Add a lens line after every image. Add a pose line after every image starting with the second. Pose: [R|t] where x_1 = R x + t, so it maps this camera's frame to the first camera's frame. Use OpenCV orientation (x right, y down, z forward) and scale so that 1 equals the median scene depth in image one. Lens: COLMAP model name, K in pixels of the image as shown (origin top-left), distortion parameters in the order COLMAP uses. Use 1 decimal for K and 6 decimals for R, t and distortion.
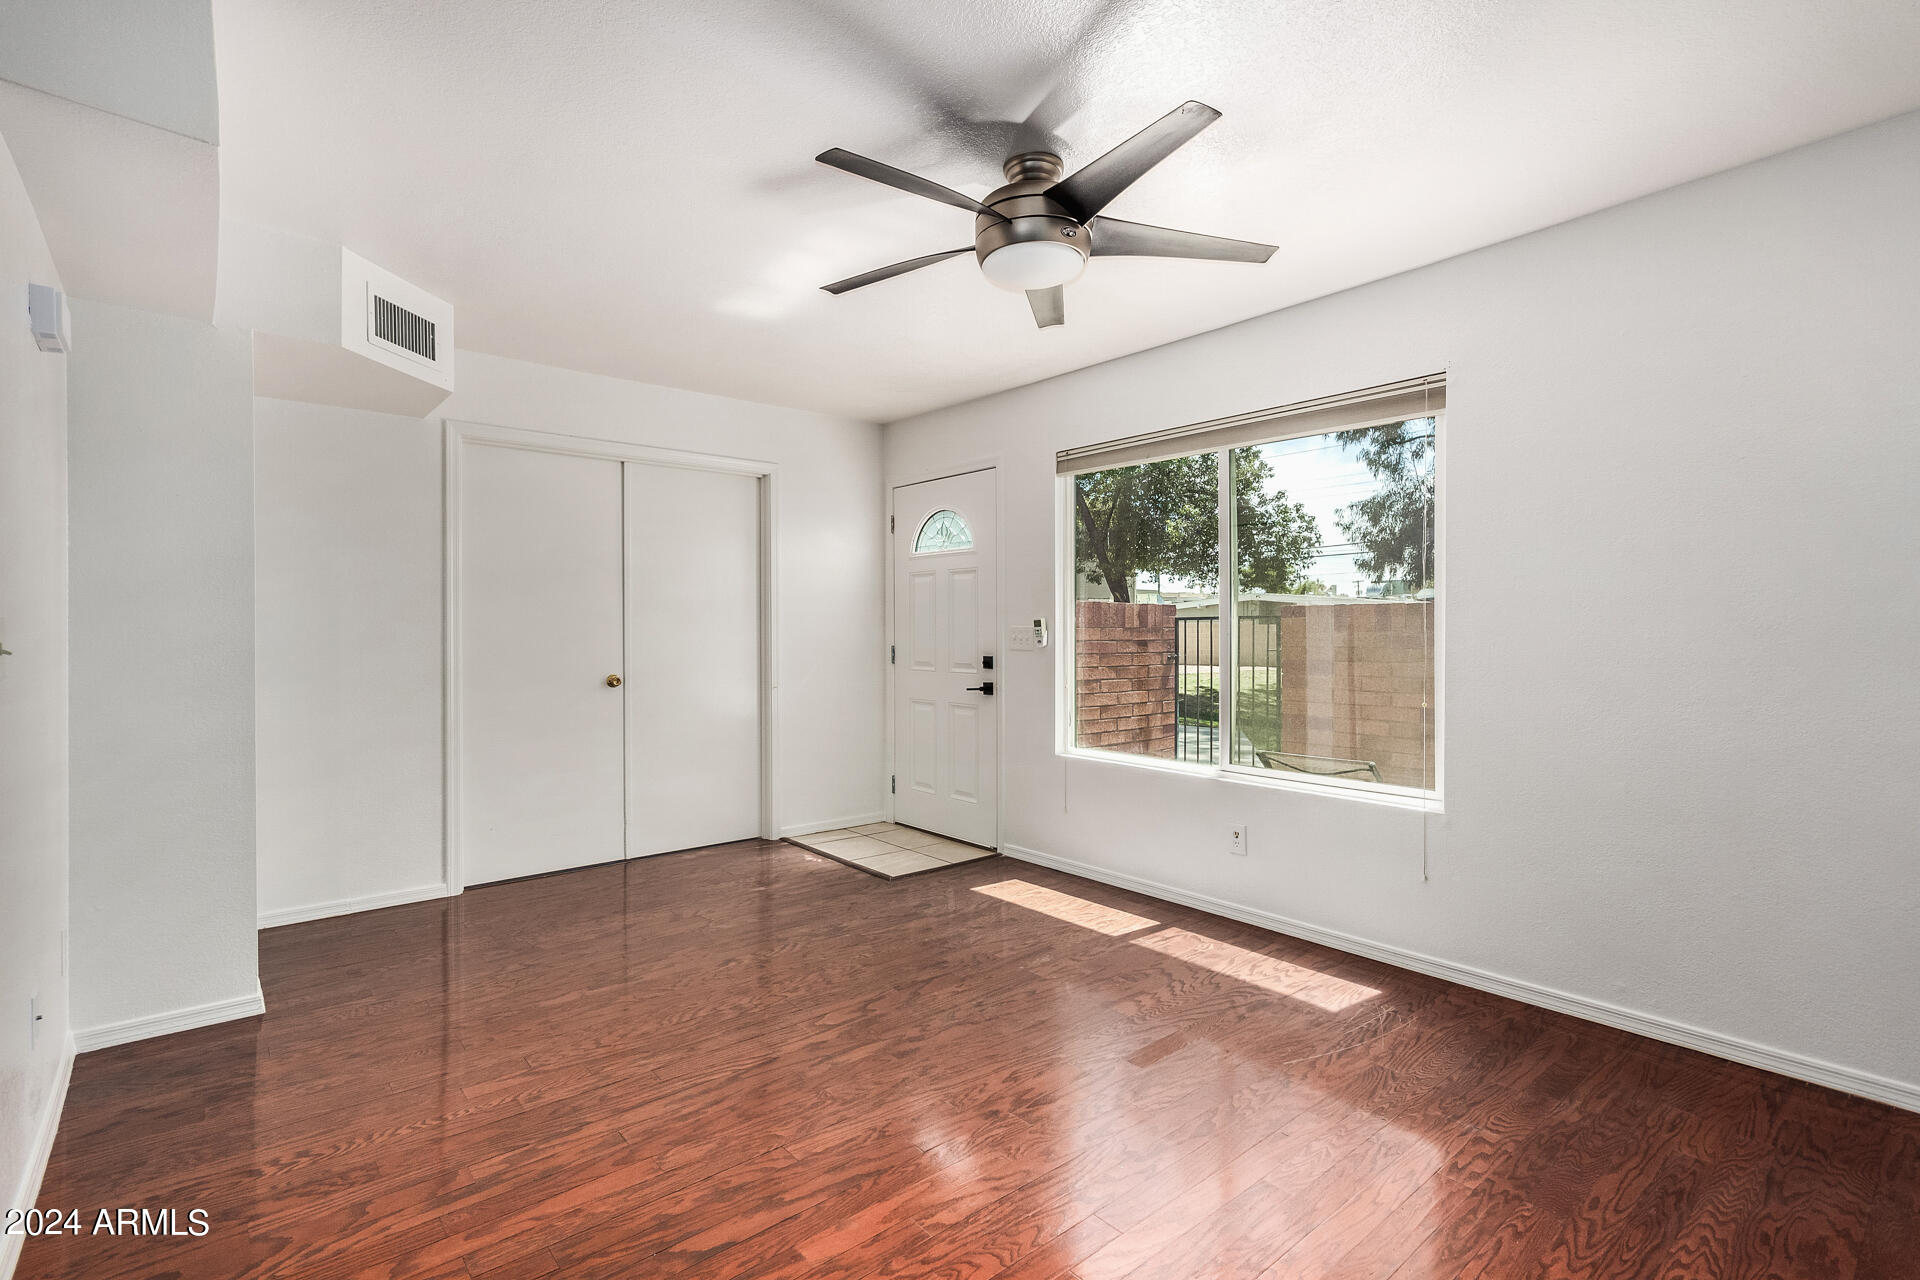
lens RADIAL K [[911.6, 0, 957.2], [0, 911.6, 629.1], [0, 0, 1]] dist [0.013741, -0.001691]
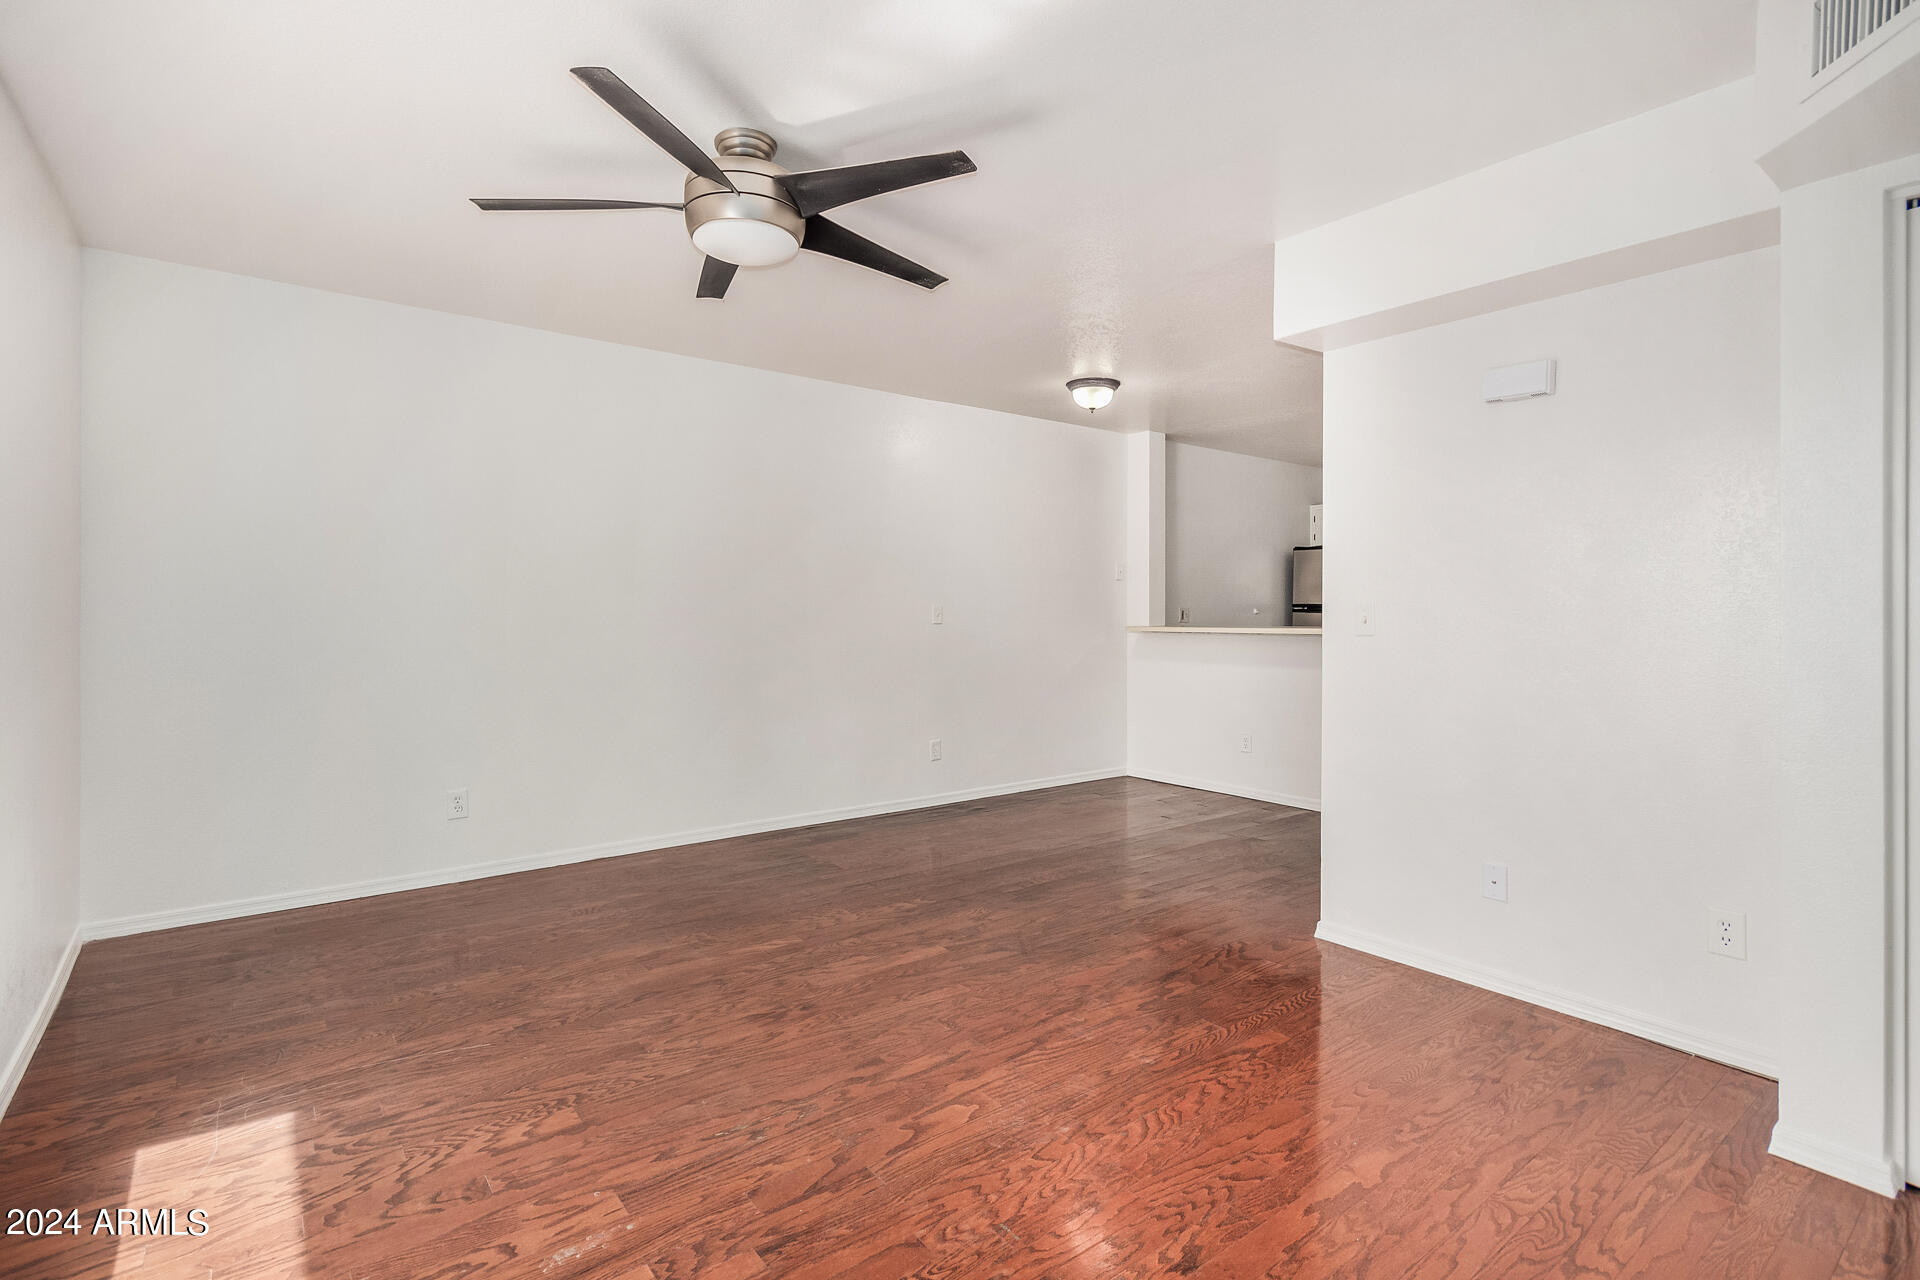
lens RADIAL K [[911.6, 0, 961.0], [0, 911.6, 627.4], [0, 0, 1]] dist [0.013741, -0.001691]
pose [[-0.999328, -0.002843, 0.036538, -0.169316], [-0.001992, 0.999727, 0.023298, 0.001392], [-0.036594, 0.023210, -0.999061, 1.791582]]
